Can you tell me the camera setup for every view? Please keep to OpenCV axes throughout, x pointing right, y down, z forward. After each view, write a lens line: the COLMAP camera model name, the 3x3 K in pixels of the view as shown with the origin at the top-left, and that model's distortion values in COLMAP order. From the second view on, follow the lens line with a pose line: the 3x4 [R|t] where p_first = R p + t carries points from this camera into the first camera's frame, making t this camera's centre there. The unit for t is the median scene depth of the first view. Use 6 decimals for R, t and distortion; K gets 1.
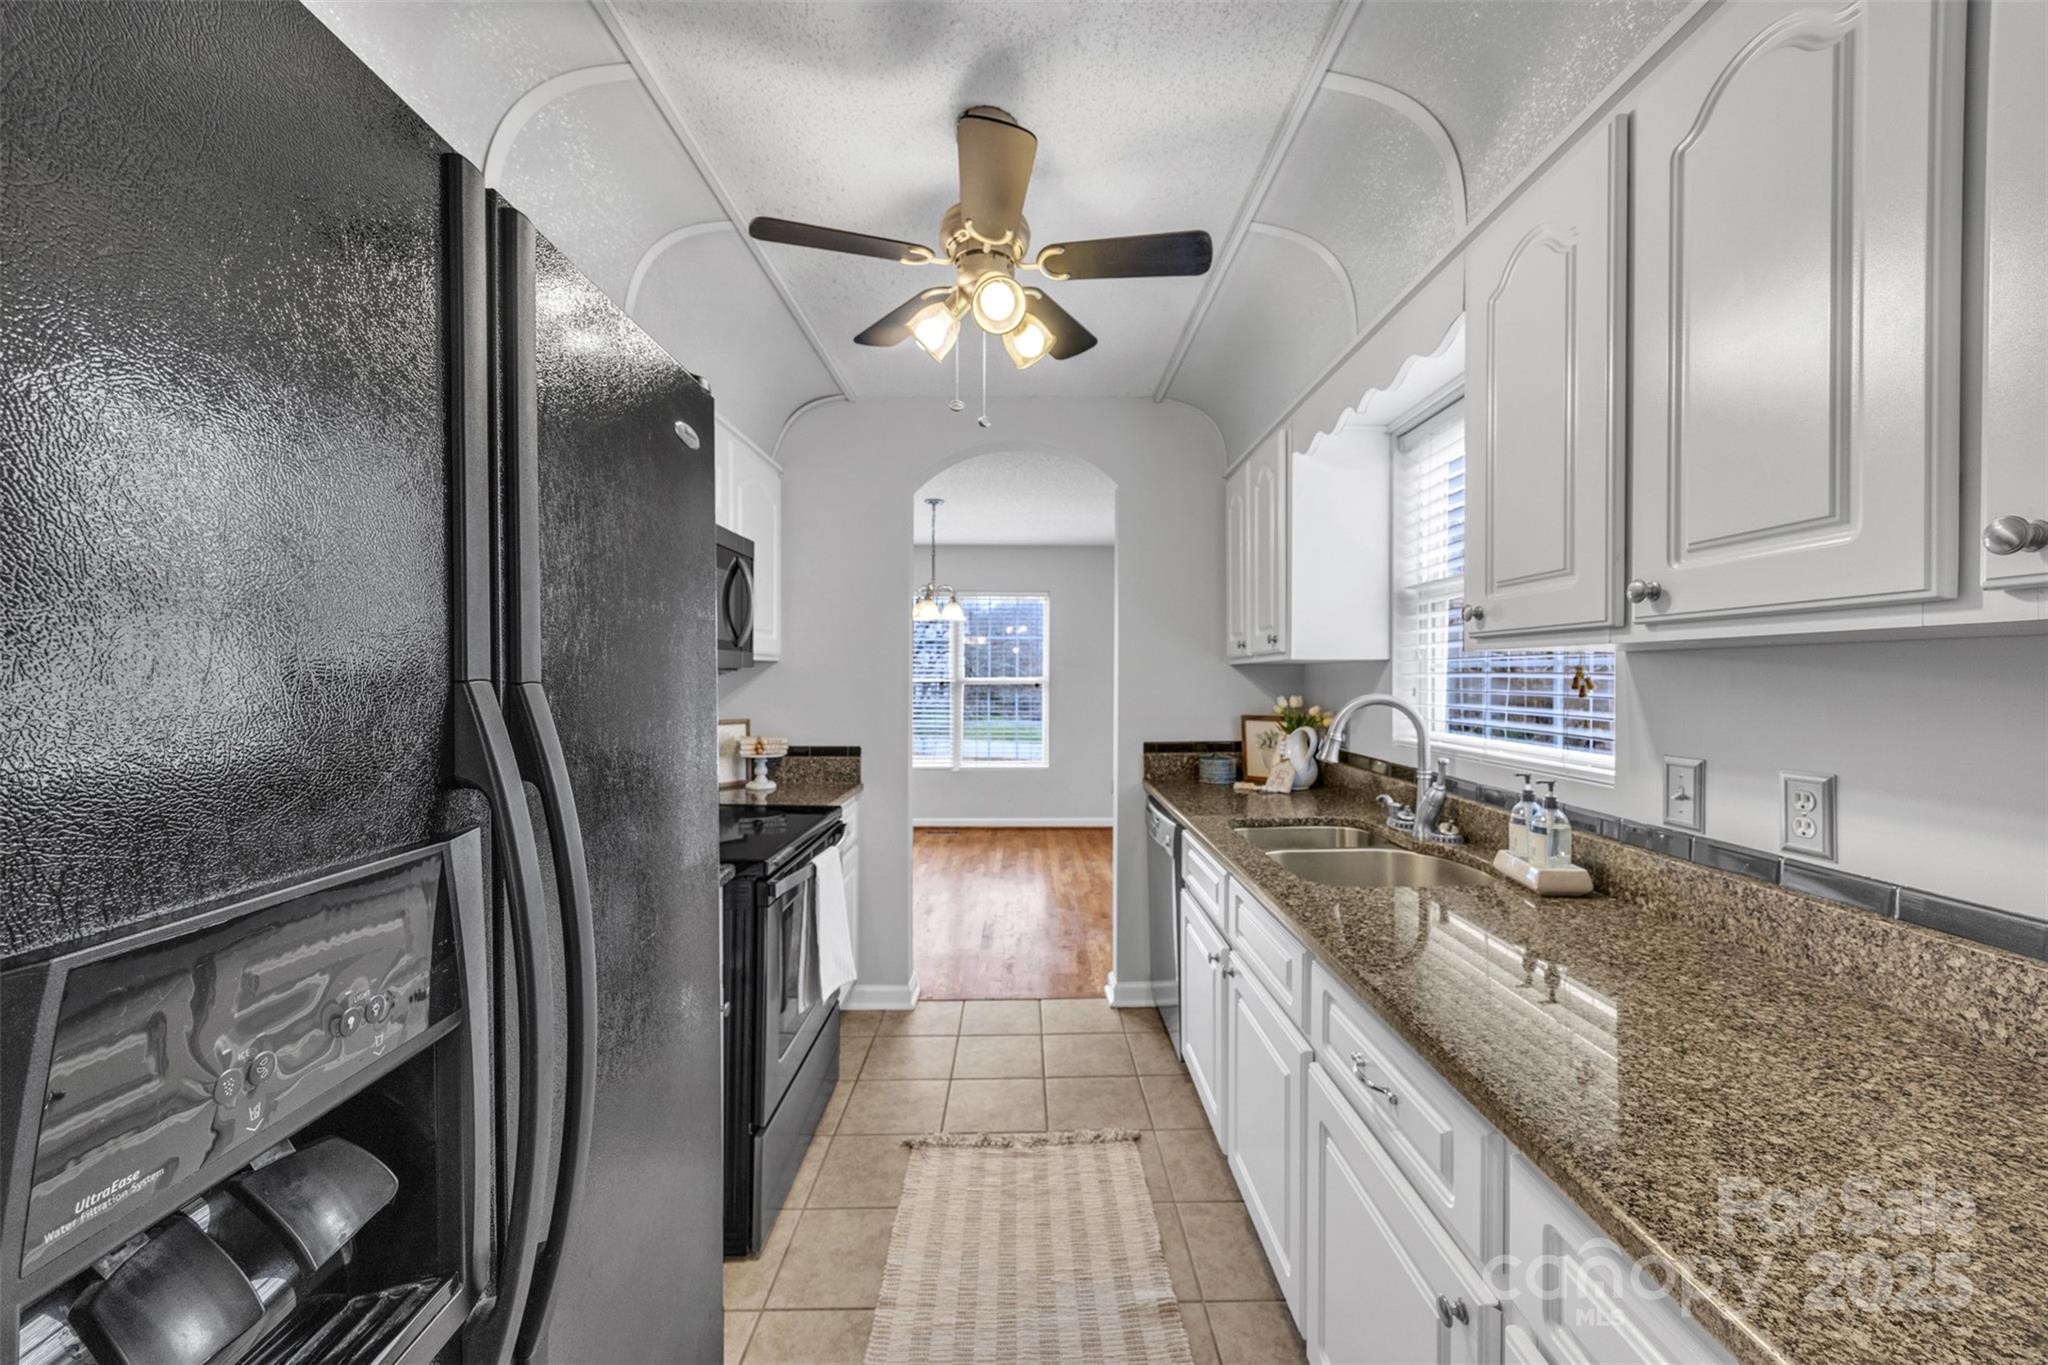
lens RADIAL K [[798.5, 0, 1026.7], [0, 798.5, 682.6], [0, 0, 1]] dist [-0.003209, 0.000600]
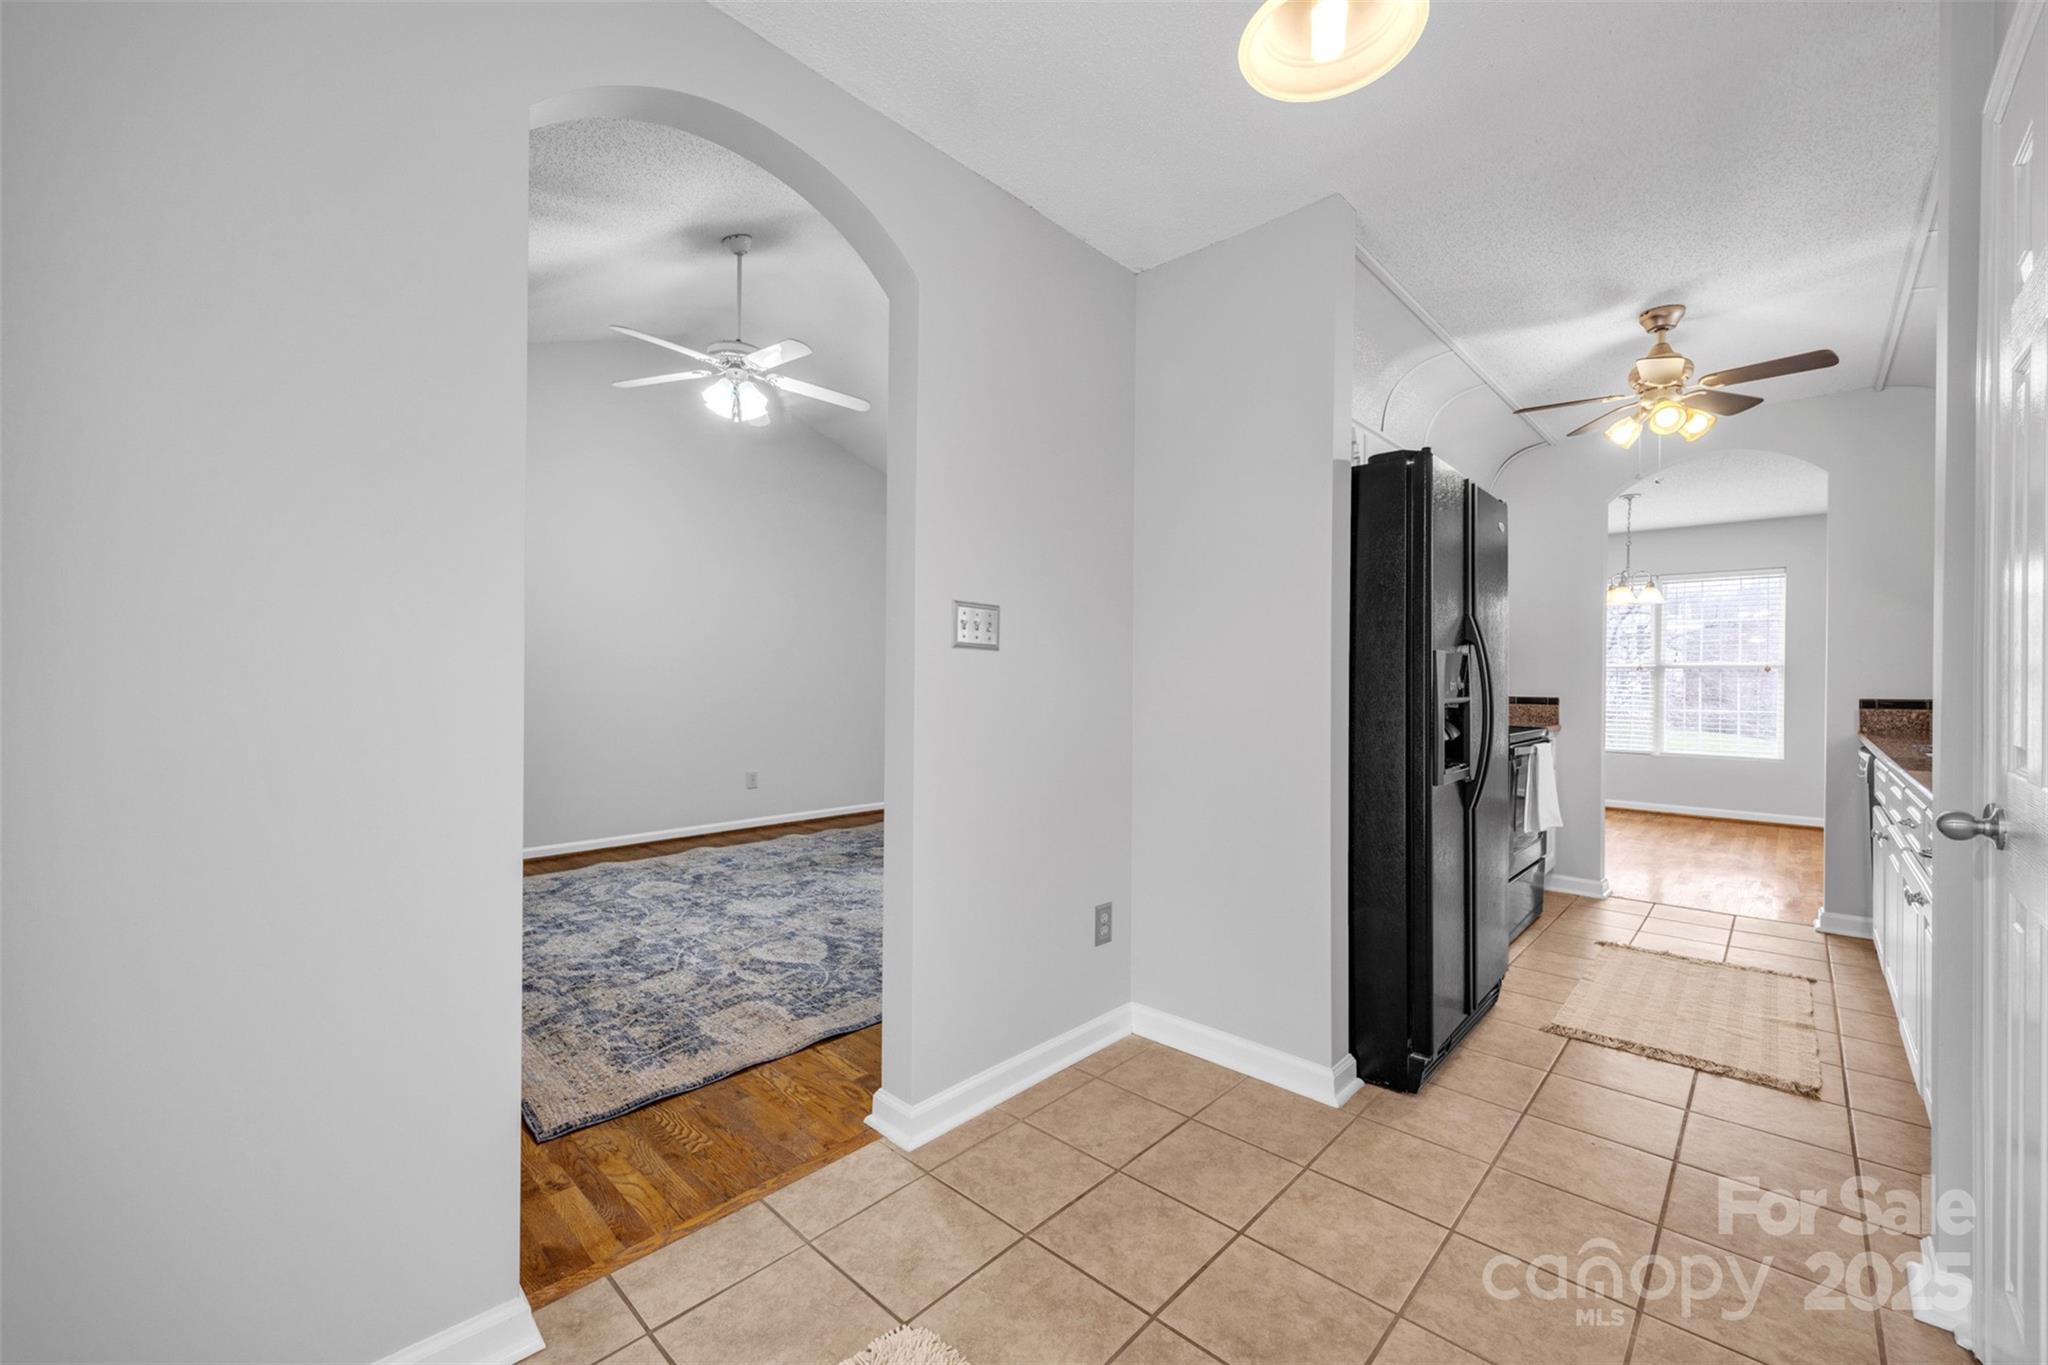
lens RADIAL K [[798.5, 0, 1024.5], [0, 798.5, 671.7], [0, 0, 1]] dist [-0.003209, 0.000600]
pose [[0.718410, 0.003125, -0.695613, 0.080821], [-0.015279, 0.999820, -0.011288, 0.064791], [0.695452, 0.018738, 0.718328, -0.598468]]
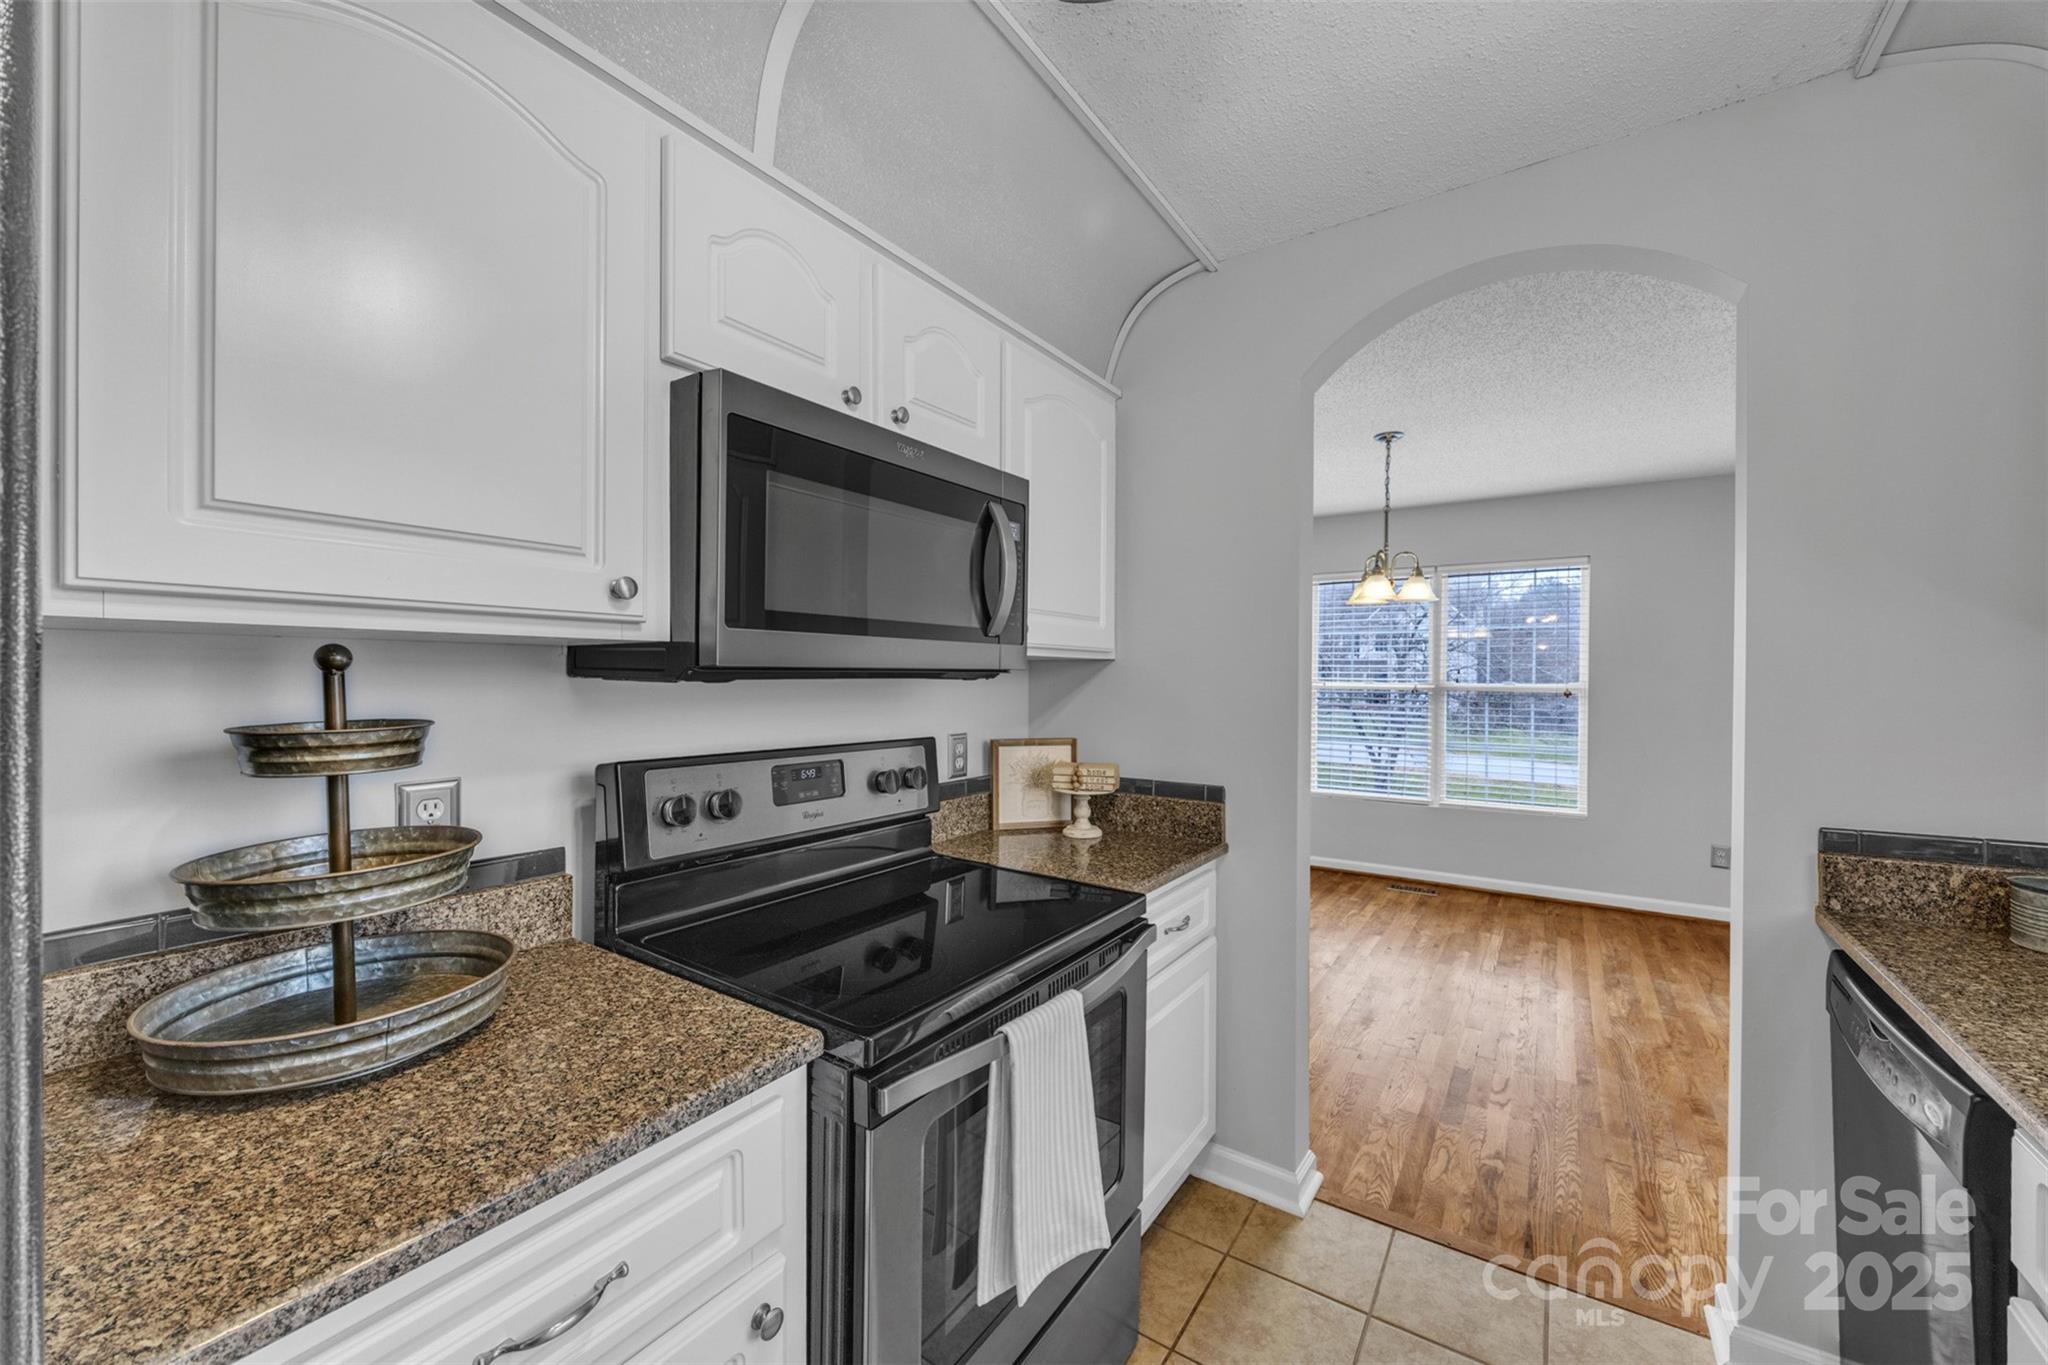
lens RADIAL K [[798.5, 0, 1011.9], [0, 798.5, 677.9], [0, 0, 1]] dist [-0.003209, 0.000600]
pose [[0.821206, 0.003608, -0.570621, 0.025577], [-0.008726, 0.999942, -0.006236, -0.005157], [0.570566, 0.010101, 0.821190, 0.351590]]
